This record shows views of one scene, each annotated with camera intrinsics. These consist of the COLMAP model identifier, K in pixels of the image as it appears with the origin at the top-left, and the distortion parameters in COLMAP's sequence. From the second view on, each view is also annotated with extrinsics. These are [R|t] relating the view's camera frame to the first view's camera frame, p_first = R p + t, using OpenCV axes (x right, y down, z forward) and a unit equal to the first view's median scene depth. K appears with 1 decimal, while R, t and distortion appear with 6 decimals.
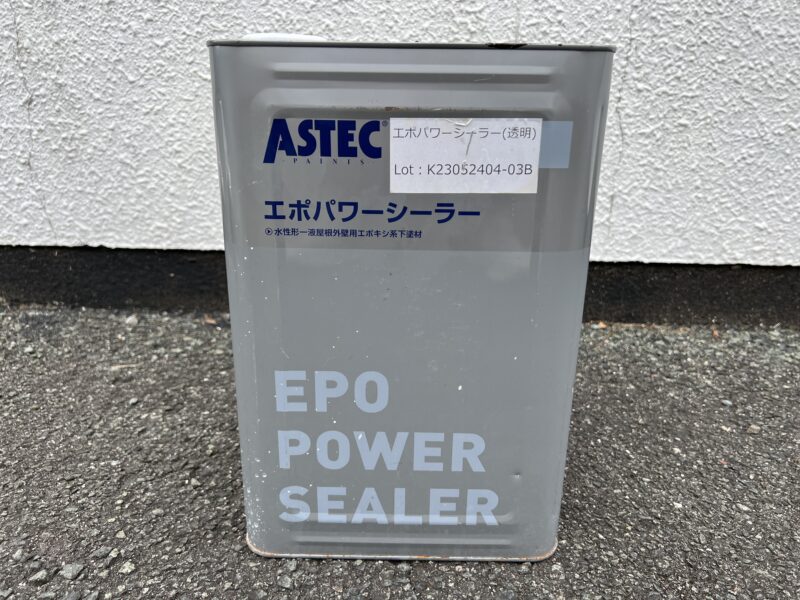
lens RADIAL K [[610.5, 0, 398.5], [0, 610.5, 298.0], [0, 0, 1]] dist [0.052510, -0.064339]
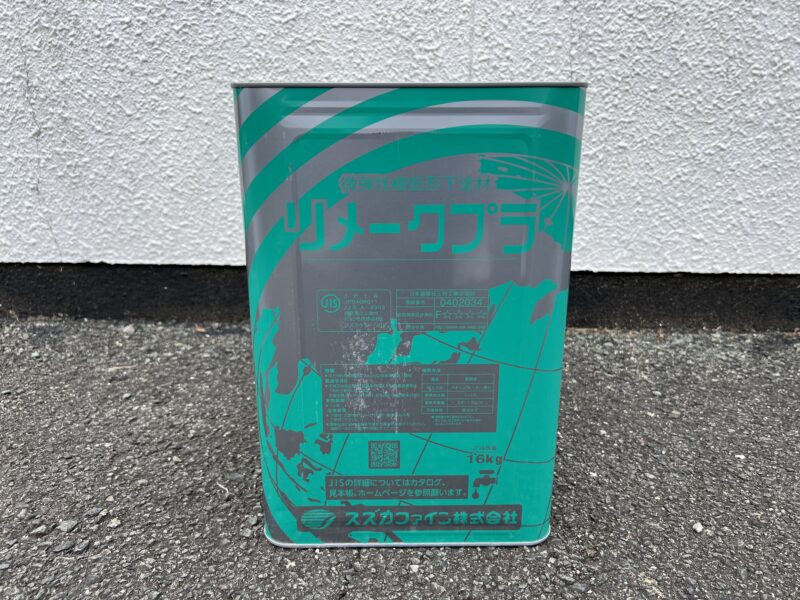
lens RADIAL K [[610.5, 0, 399.3], [0, 610.5, 301.6], [0, 0, 1]] dist [0.052510, -0.064339]
pose [[0.999892, -0.010068, -0.010663, 0.070151], [0.009712, 0.999411, -0.032924, 0.031512], [0.010988, 0.032817, 0.999401, -0.108018]]
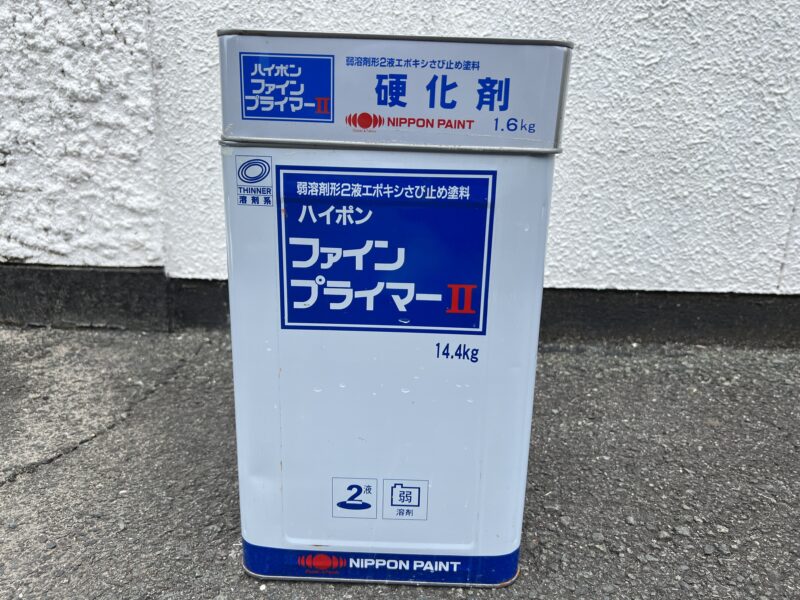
lens RADIAL K [[610.5, 0, 395.9], [0, 610.5, 300.1], [0, 0, 1]] dist [0.052510, -0.064339]
pose [[0.999866, 0.001143, 0.016310, -0.650658], [-0.000431, 0.999050, -0.043587, -0.001888], [-0.016344, 0.043574, 0.998916, -0.188236]]
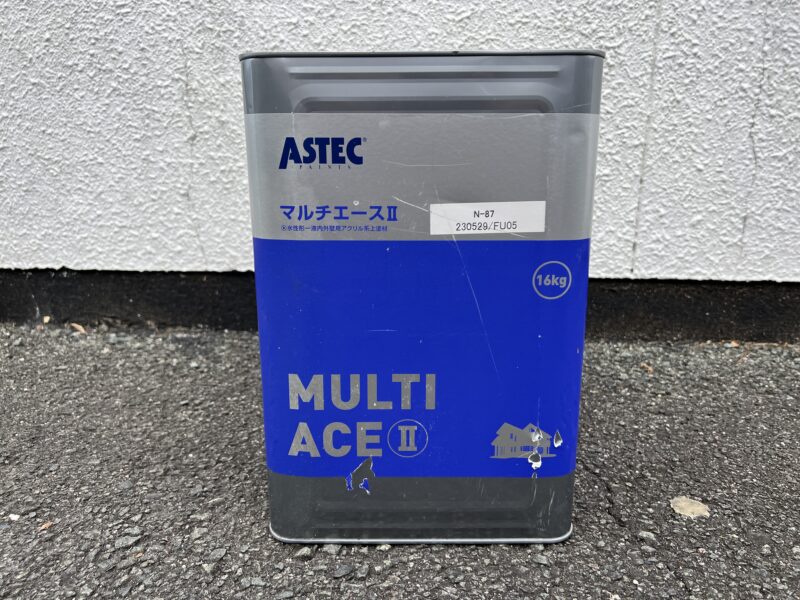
lens RADIAL K [[610.5, 0, 400.2], [0, 610.5, 298.7], [0, 0, 1]] dist [0.052510, -0.064339]
pose [[0.999232, -0.005849, -0.038748, -0.205491], [0.002783, 0.996894, -0.078704, 0.054587], [0.039088, 0.078535, 0.996145, -0.047912]]
